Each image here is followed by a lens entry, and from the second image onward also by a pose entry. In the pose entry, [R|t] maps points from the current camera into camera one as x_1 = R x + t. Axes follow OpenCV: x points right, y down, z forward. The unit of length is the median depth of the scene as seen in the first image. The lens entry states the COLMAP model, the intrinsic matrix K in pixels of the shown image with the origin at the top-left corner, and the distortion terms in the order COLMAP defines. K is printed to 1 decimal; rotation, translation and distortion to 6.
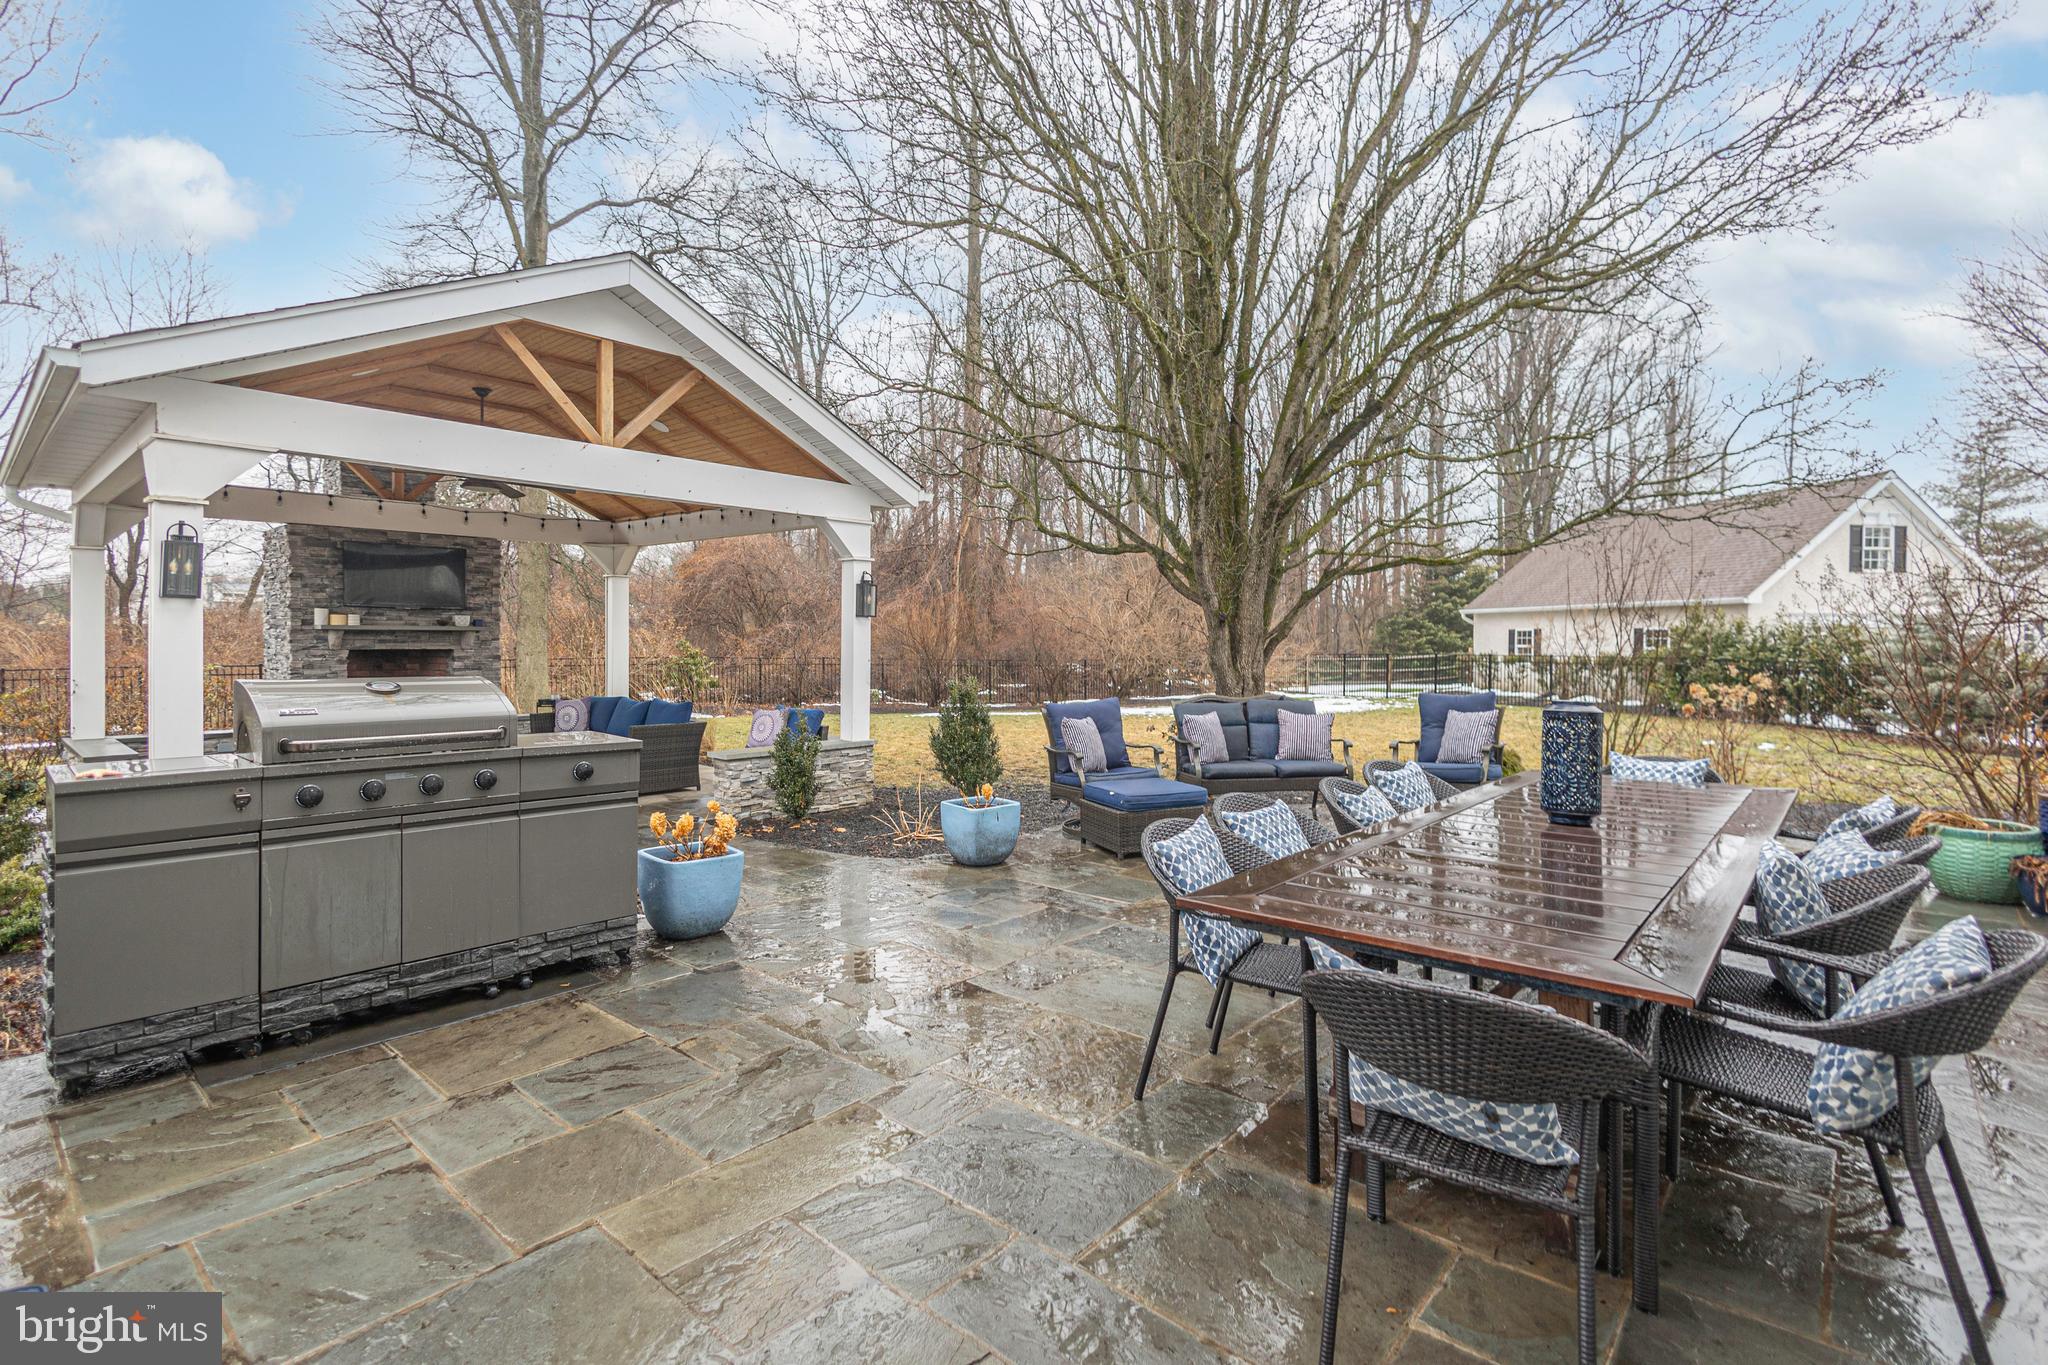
lens RADIAL K [[977.2, 0, 1016.6], [0, 977.2, 645.1], [0, 0, 1]] dist [0.001686, -0.000436]
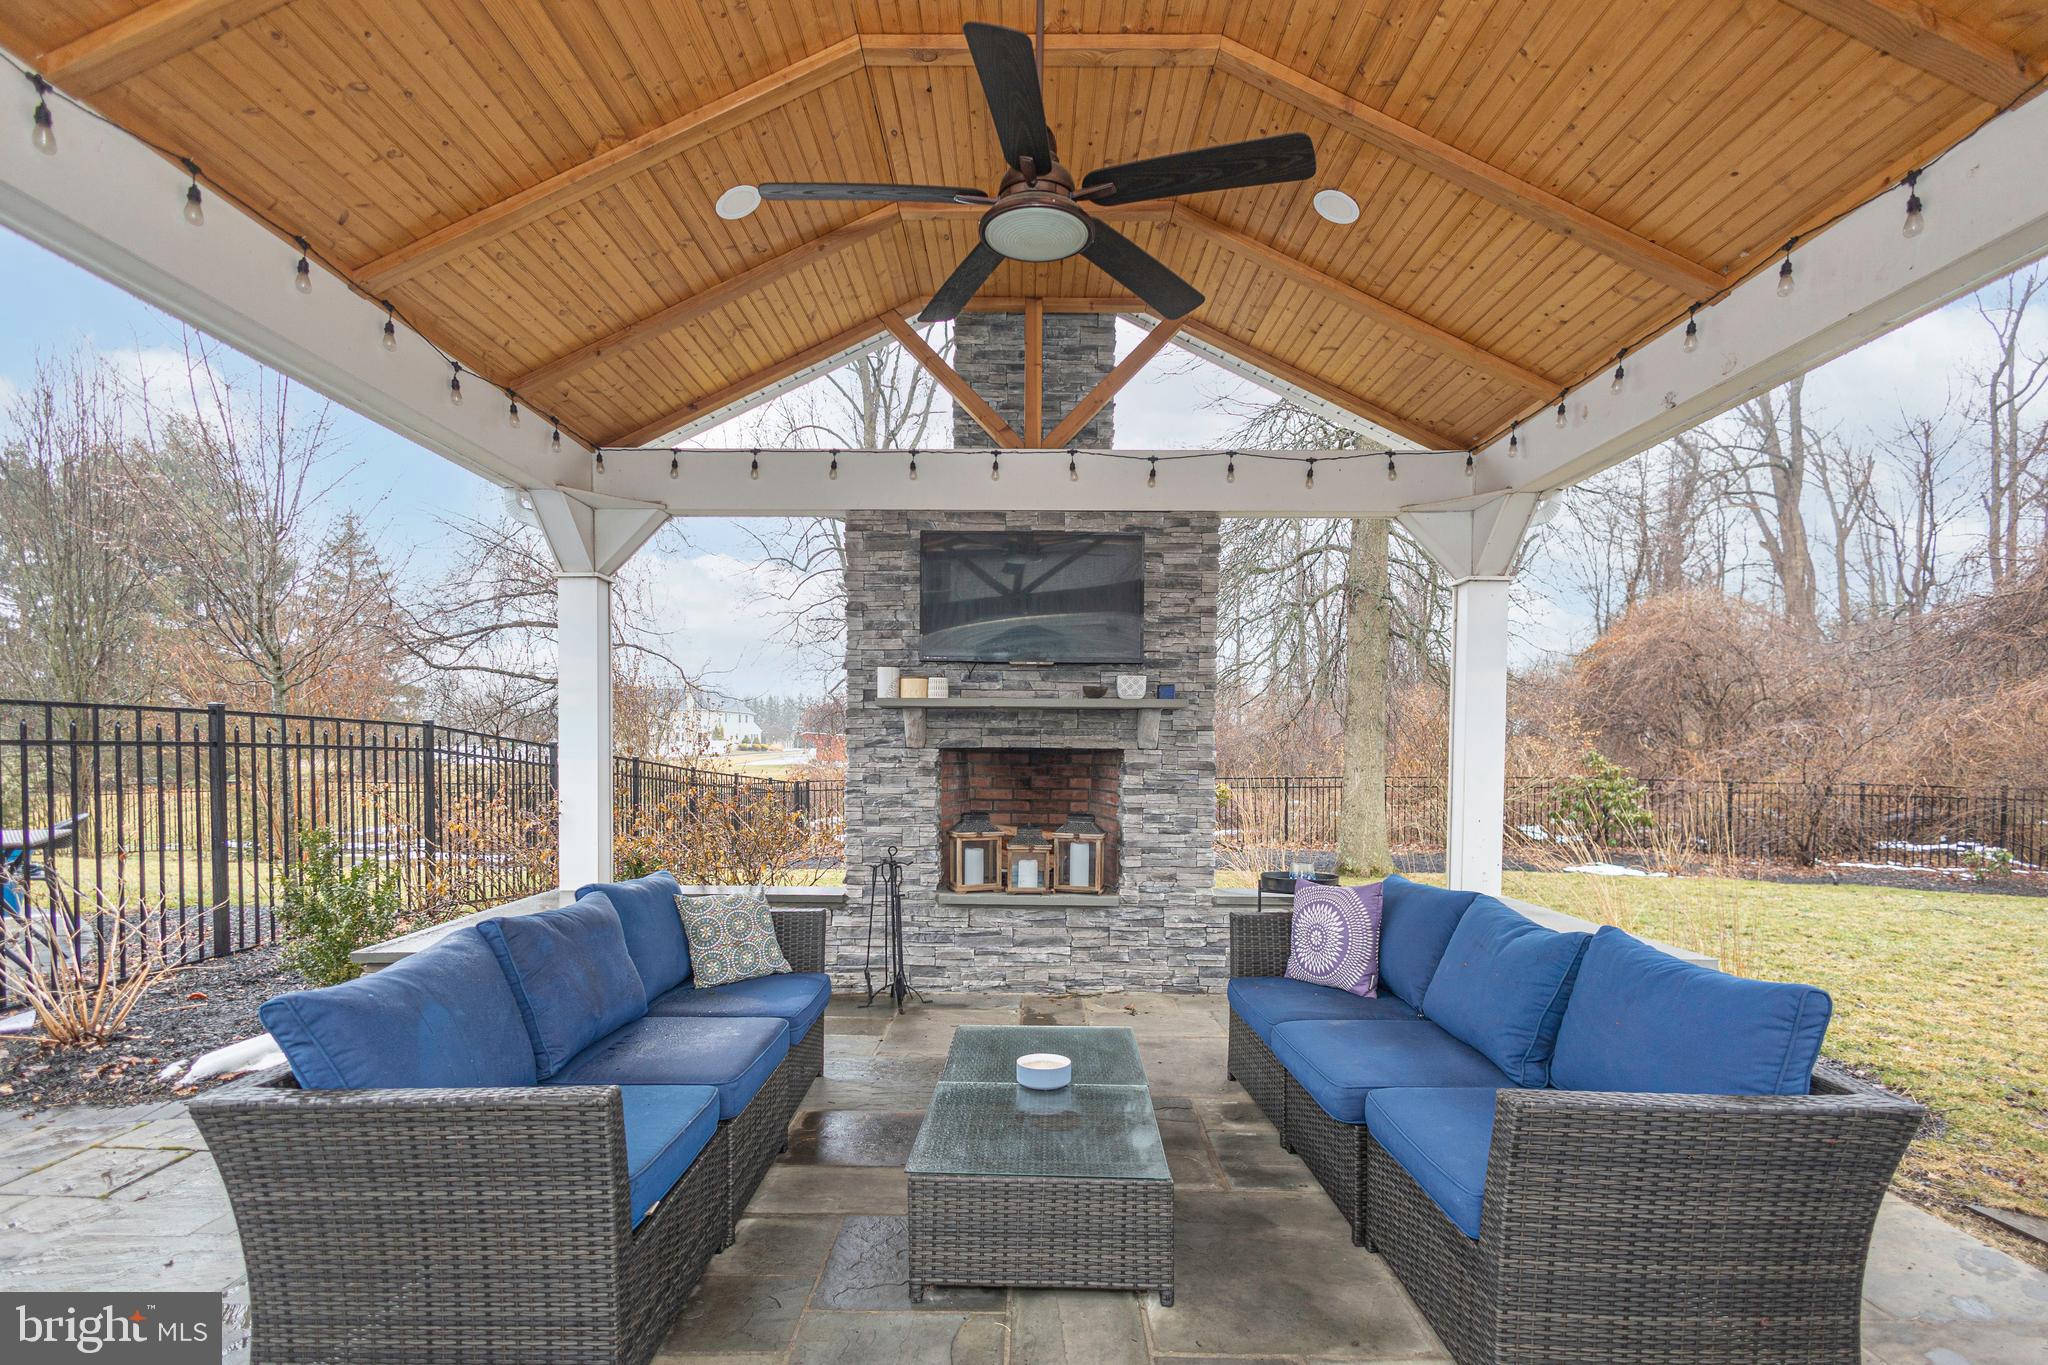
lens RADIAL K [[940.5, 0, 1023.1], [0, 940.5, 782.6], [0, 0, 1]] dist [0.013402, 0.000136]
pose [[0.659083, 0.021001, -0.751777, -0.264440], [-0.008445, 0.999754, 0.020524, 0.012040], [0.752022, -0.007179, 0.659098, 0.668431]]
